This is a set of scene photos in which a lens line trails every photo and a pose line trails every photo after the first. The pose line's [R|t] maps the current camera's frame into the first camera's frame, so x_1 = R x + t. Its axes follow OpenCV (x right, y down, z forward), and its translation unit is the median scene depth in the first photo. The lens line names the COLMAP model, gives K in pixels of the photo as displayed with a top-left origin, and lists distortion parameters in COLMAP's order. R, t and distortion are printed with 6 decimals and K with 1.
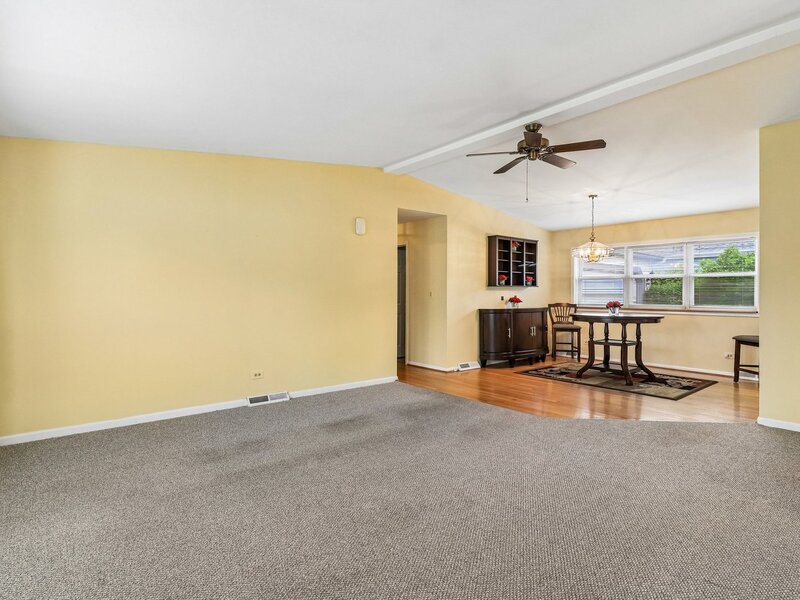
lens RADIAL K [[414.9, 0, 399.2], [0, 414.9, 295.2], [0, 0, 1]] dist [0.002543, 0.000021]
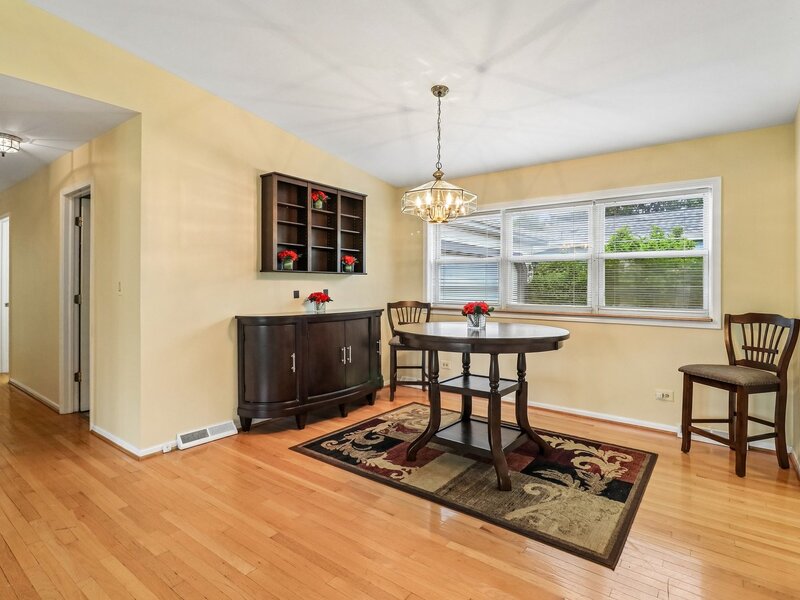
lens RADIAL K [[425.8, 0, 397.6], [0, 425.8, 291.1], [0, 0, 1]] dist [0.011281, -0.019457]
pose [[0.970197, -0.001038, 0.242314, 0.252075], [-0.001471, 0.999947, 0.010174, -0.002876], [-0.242312, -0.010228, 0.970145, 0.442128]]
